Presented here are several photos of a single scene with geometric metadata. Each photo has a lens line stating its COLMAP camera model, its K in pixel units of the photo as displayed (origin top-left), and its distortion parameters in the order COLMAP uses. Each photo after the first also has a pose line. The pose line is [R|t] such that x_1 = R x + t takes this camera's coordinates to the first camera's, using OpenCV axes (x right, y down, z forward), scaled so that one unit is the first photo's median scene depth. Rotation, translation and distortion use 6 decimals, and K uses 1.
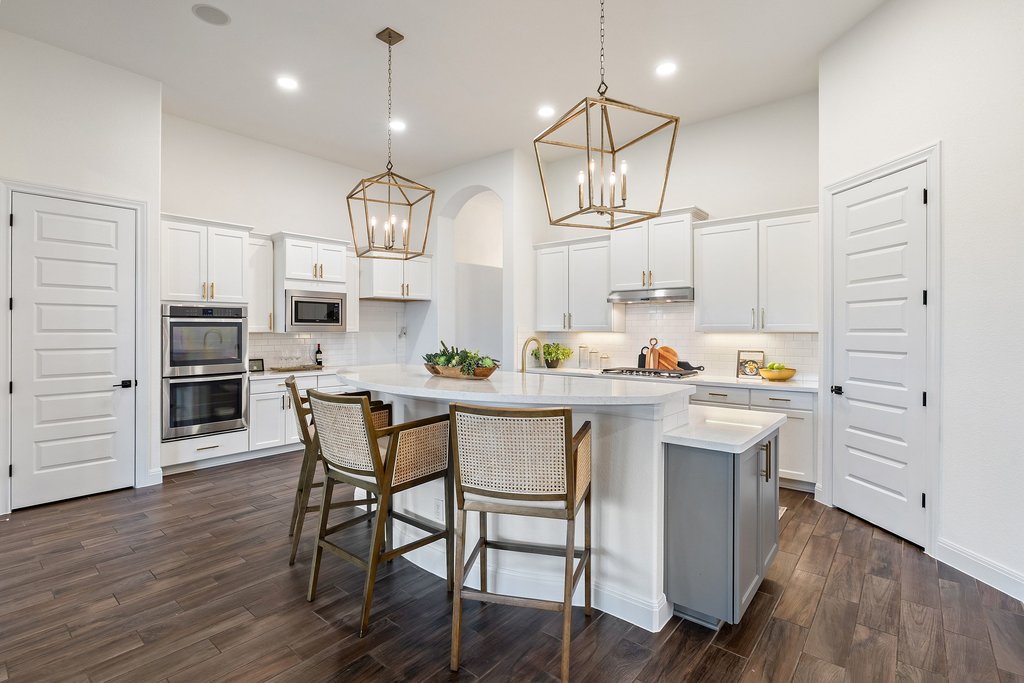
lens RADIAL K [[482.2, 0, 511.4], [0, 482.2, 333.8], [0, 0, 1]] dist [0.001412, 0.000023]
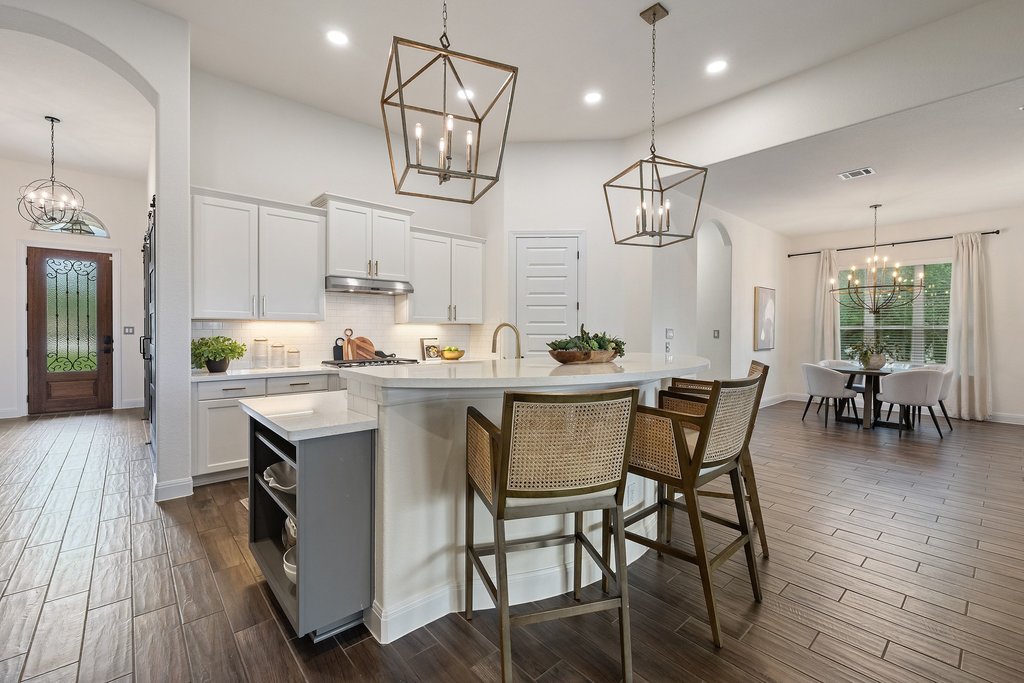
lens RADIAL K [[433.5, 0, 512.3], [0, 433.5, 335.1], [0, 0, 1]] dist [0.000650, 0.000521]
pose [[0.154321, -0.010623, 0.987964, -0.535194], [0.003522, 0.999942, 0.010202, 0.014493], [-0.988014, 0.001905, 0.154350, 0.554116]]
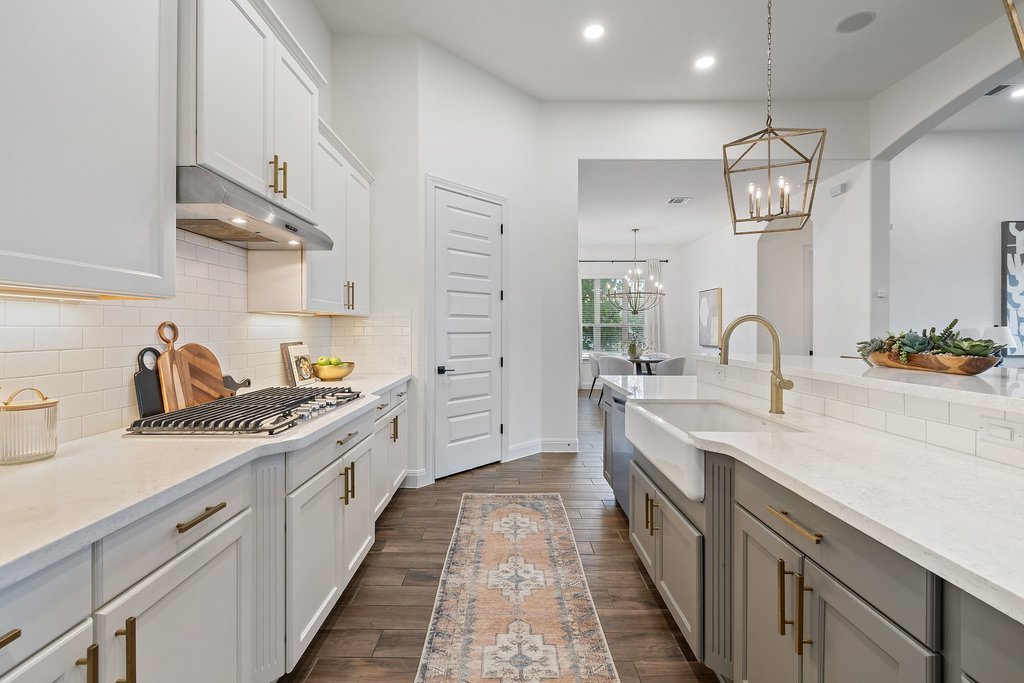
lens RADIAL K [[433.5, 0, 502.8], [0, 433.5, 327.6], [0, 0, 1]] dist [0.000650, 0.000521]
pose [[-0.631305, 0.000132, 0.775534, -0.116195], [0.003234, 0.999992, 0.002462, 0.013055], [-0.775528, 0.004063, -0.631301, 1.040431]]
